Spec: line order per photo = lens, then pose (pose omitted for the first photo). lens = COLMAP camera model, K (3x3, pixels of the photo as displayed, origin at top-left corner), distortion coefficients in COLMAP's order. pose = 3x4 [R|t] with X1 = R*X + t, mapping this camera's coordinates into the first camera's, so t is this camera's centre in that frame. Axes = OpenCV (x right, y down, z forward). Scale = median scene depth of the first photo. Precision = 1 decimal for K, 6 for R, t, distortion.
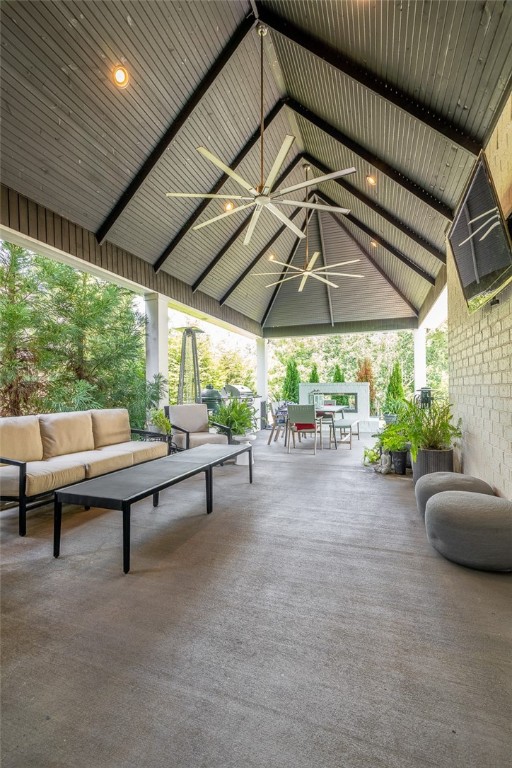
lens RADIAL K [[346.4, 0, 257.3], [0, 346.4, 389.6], [0, 0, 1]] dist [-0.004321, 0.002041]
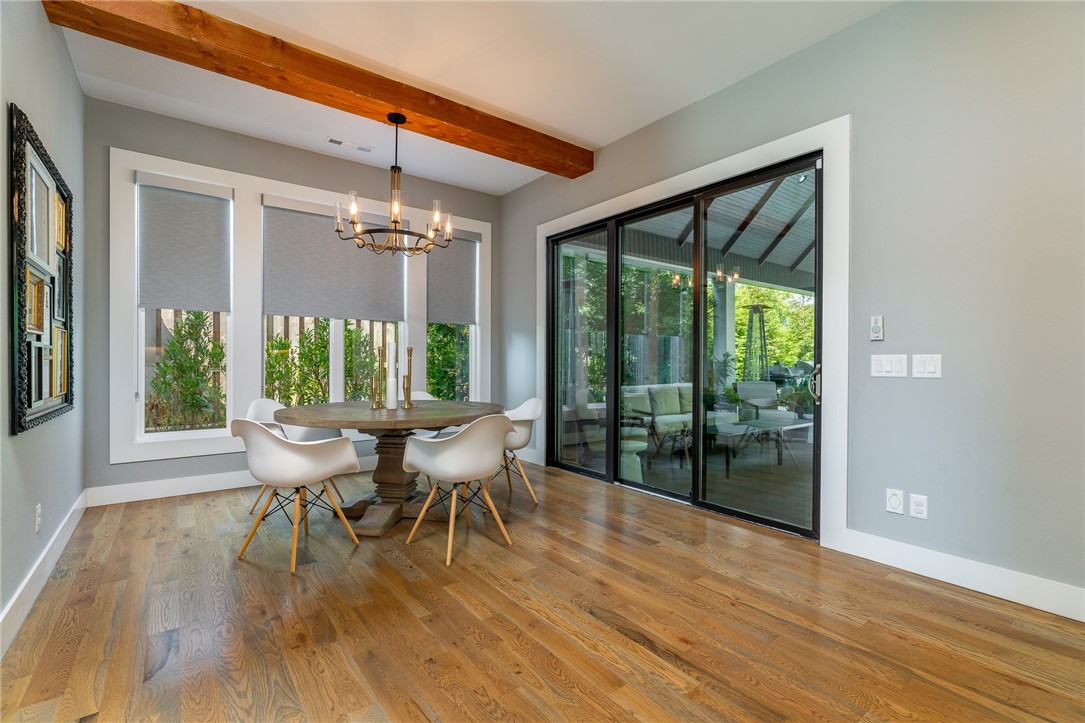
lens RADIAL K [[489.4, 0, 548.2], [0, 489.4, 364.7], [0, 0, 1]] dist [-0.004321, 0.002041]
pose [[0.842971, 0.007969, -0.537900, 0.061522], [-0.003412, 0.999949, 0.009467, -0.019363], [0.537948, -0.006145, 0.842955, -0.552783]]
